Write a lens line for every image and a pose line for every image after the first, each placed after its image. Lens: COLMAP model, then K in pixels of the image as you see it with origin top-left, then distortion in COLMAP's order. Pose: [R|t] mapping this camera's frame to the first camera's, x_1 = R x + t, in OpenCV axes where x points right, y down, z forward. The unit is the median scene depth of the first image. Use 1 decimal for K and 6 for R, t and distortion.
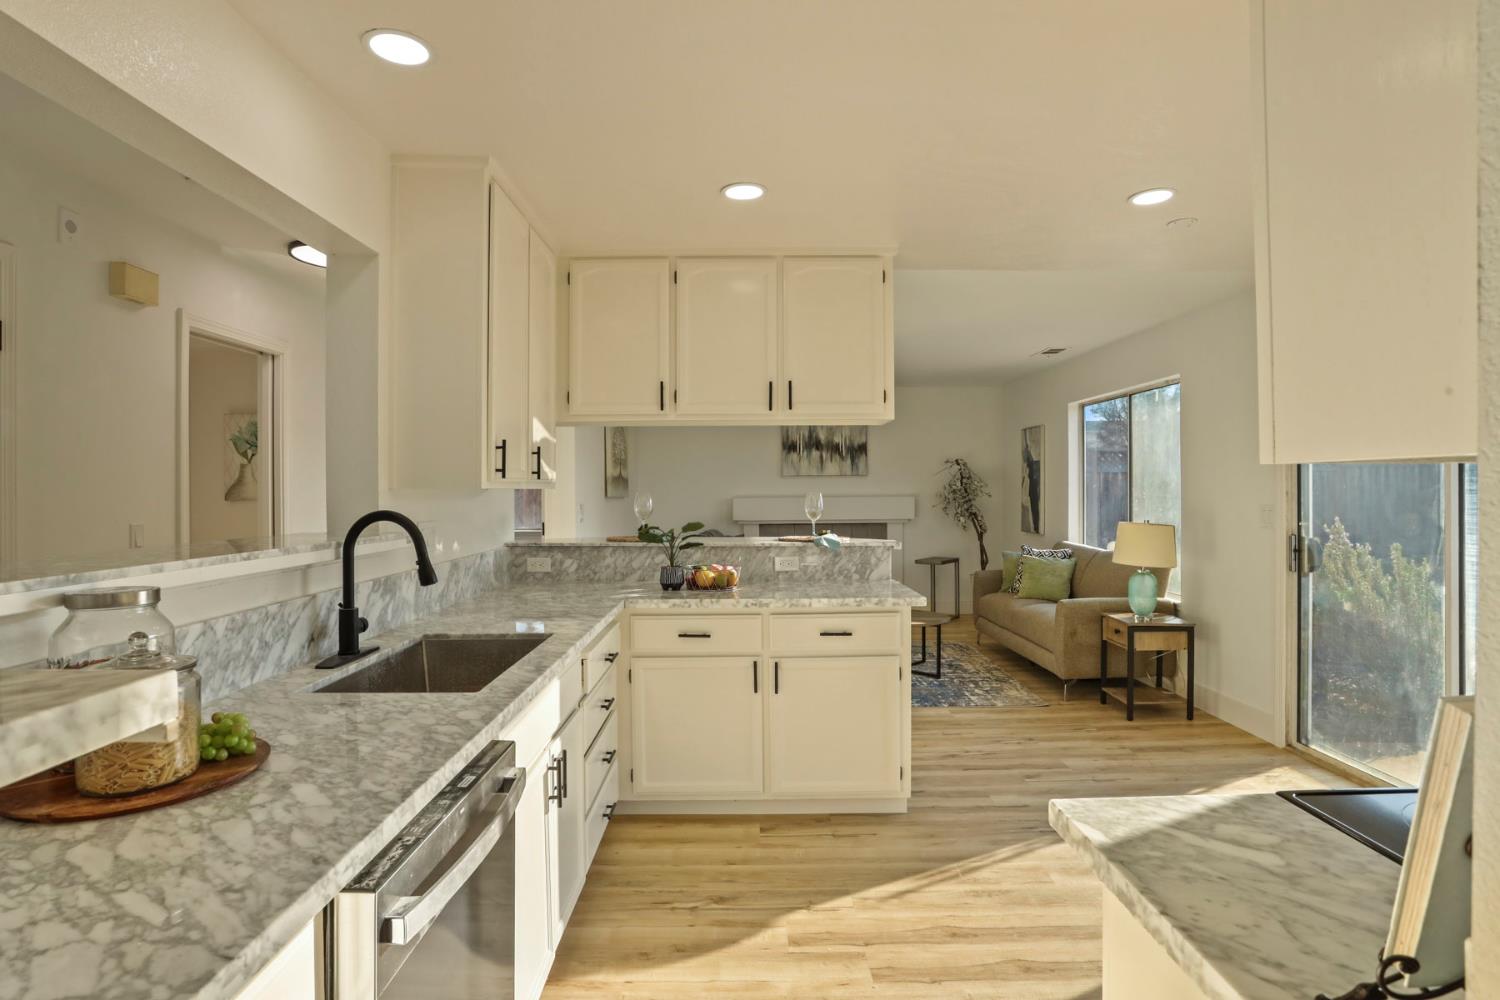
lens RADIAL K [[798.3, 0, 744.5], [0, 798.3, 491.8], [0, 0, 1]] dist [-0.042712, 0.000775]
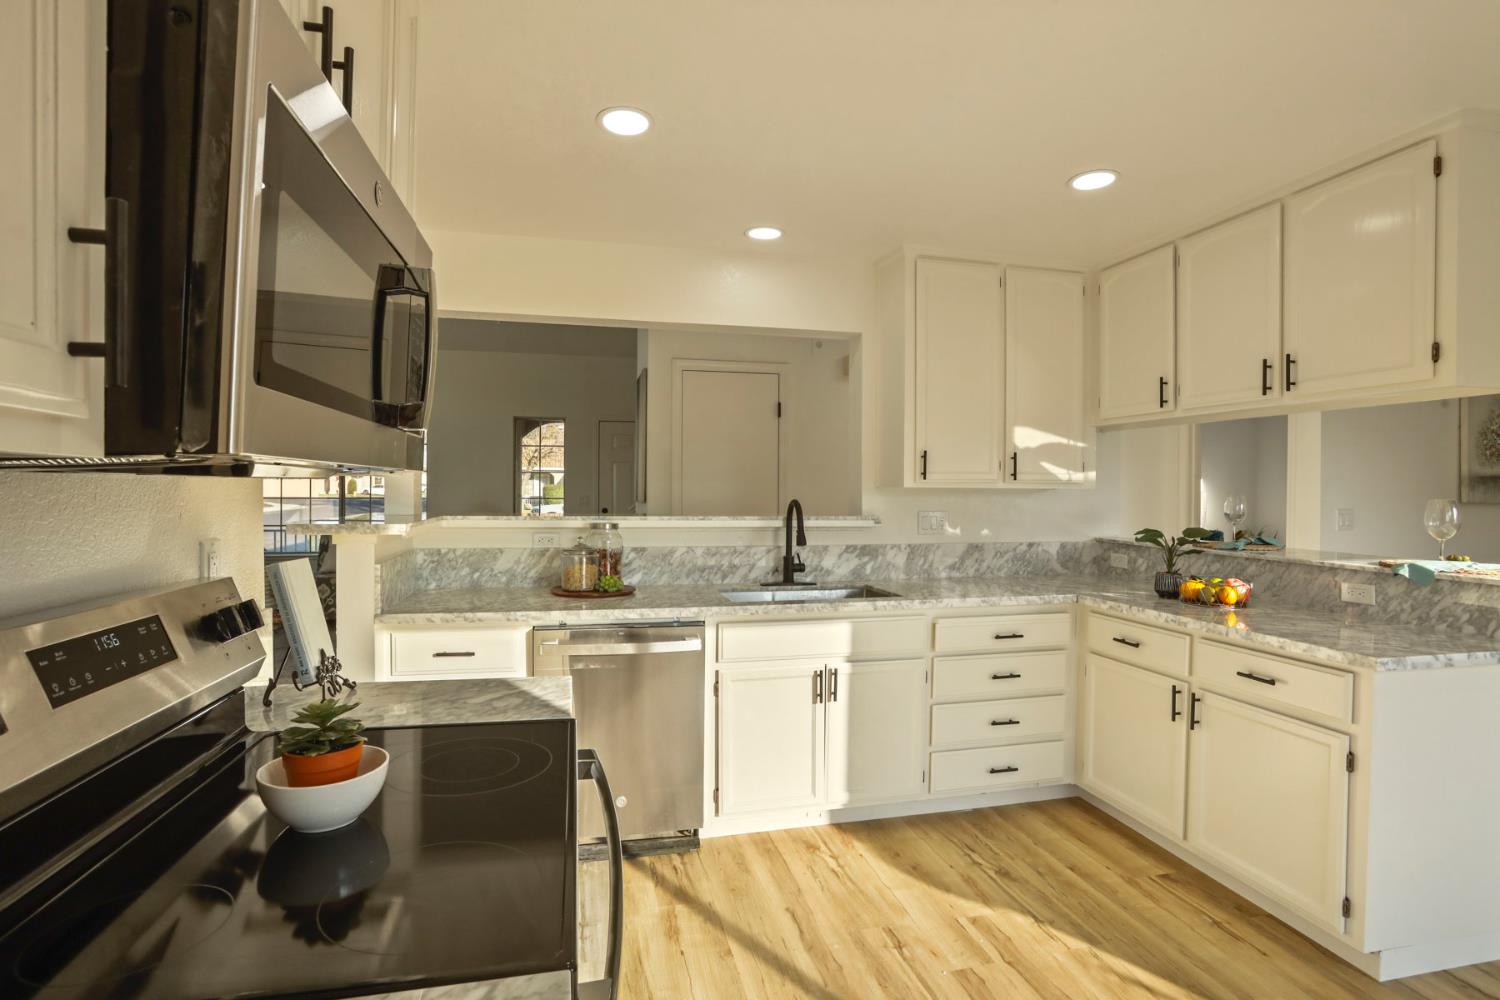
lens RADIAL K [[741.4, 0, 750.4], [0, 741.4, 493.0], [0, 0, 1]] dist [-0.001276, 0.001184]
pose [[0.239755, 0.014443, -0.970726, 0.697274], [-0.010718, 0.999868, 0.012230, -0.006294], [0.970774, 0.007472, 0.239878, 0.343874]]
